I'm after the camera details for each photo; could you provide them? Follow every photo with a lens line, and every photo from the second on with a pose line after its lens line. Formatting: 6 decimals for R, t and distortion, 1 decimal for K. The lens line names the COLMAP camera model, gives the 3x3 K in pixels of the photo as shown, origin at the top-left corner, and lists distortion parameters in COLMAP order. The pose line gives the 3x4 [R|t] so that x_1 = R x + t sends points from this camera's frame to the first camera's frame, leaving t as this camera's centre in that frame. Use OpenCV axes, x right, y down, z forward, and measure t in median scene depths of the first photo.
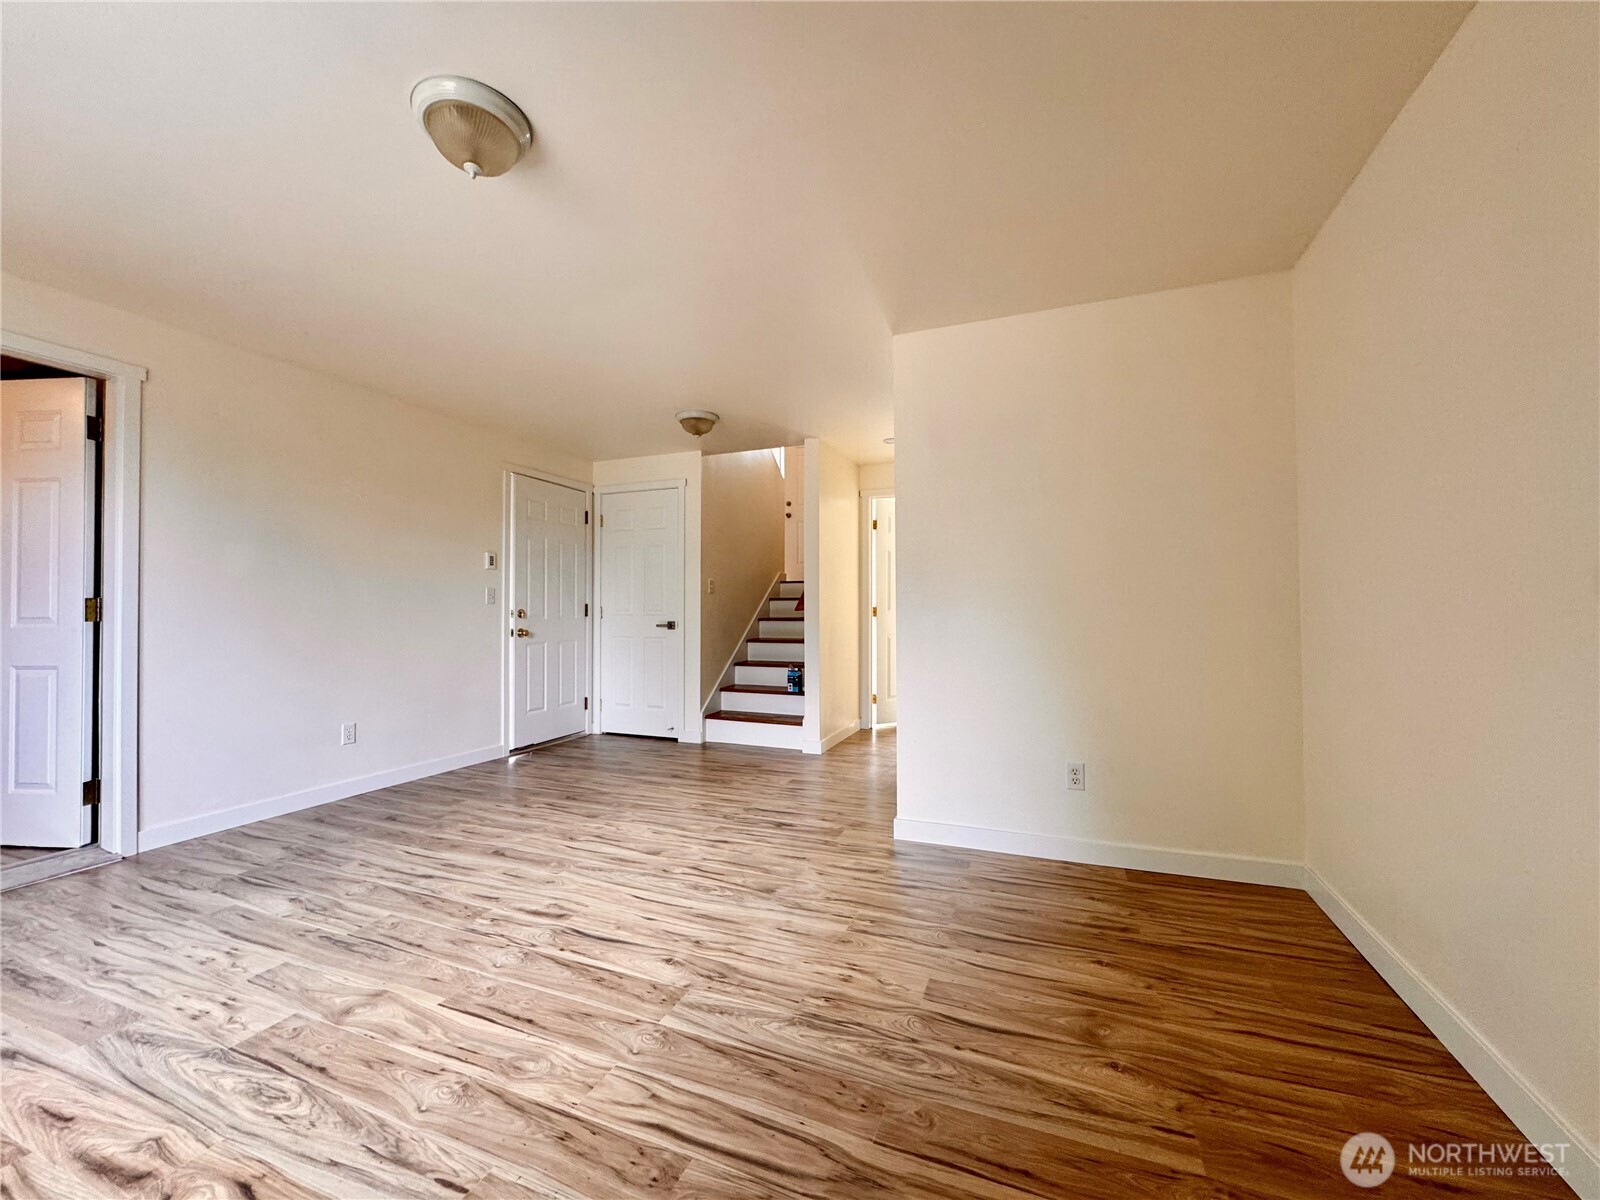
lens RADIAL K [[644.8, 0, 798.4], [0, 644.8, 599.9], [0, 0, 1]] dist [-0.004071, 0.000328]
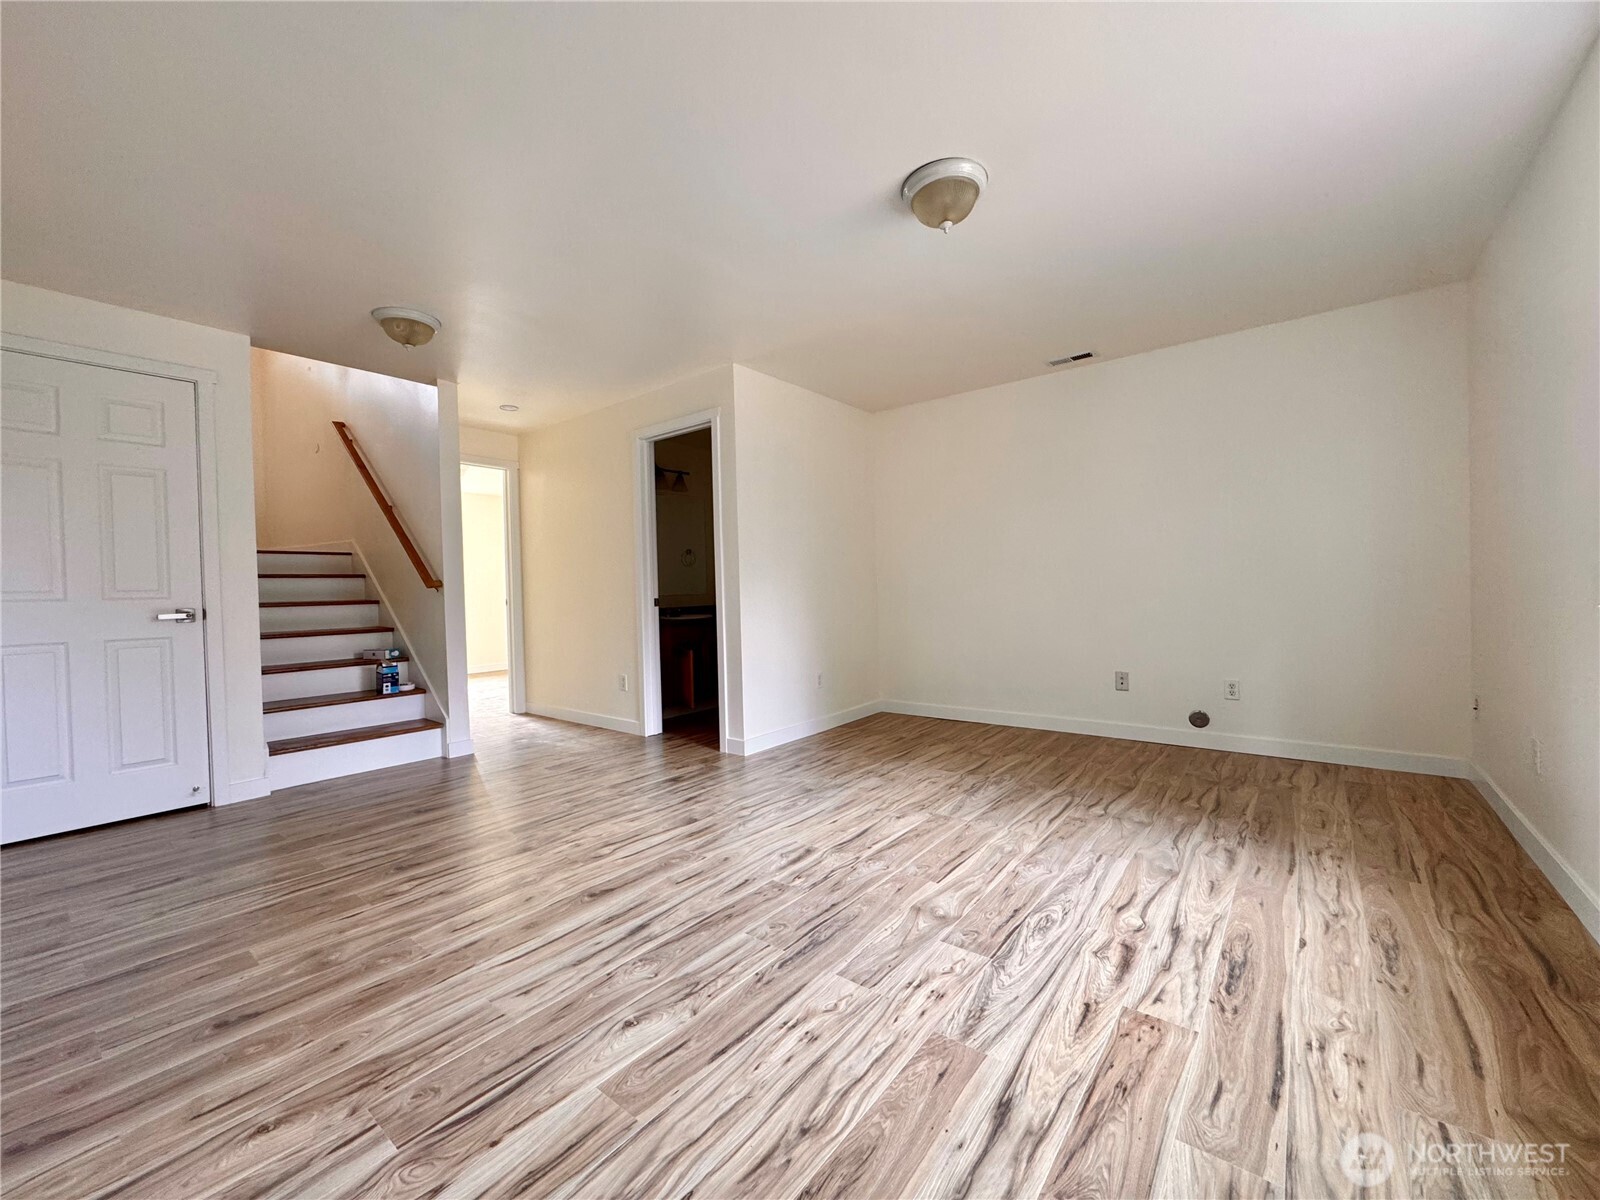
lens RADIAL K [[644.8, 0, 810.2], [0, 644.8, 594.8], [0, 0, 1]] dist [-0.004071, 0.000328]
pose [[0.275863, -0.014423, 0.961089, -1.219966], [0.007719, 0.999888, 0.012790, 0.036410], [-0.961166, 0.003891, 0.275943, 0.598258]]
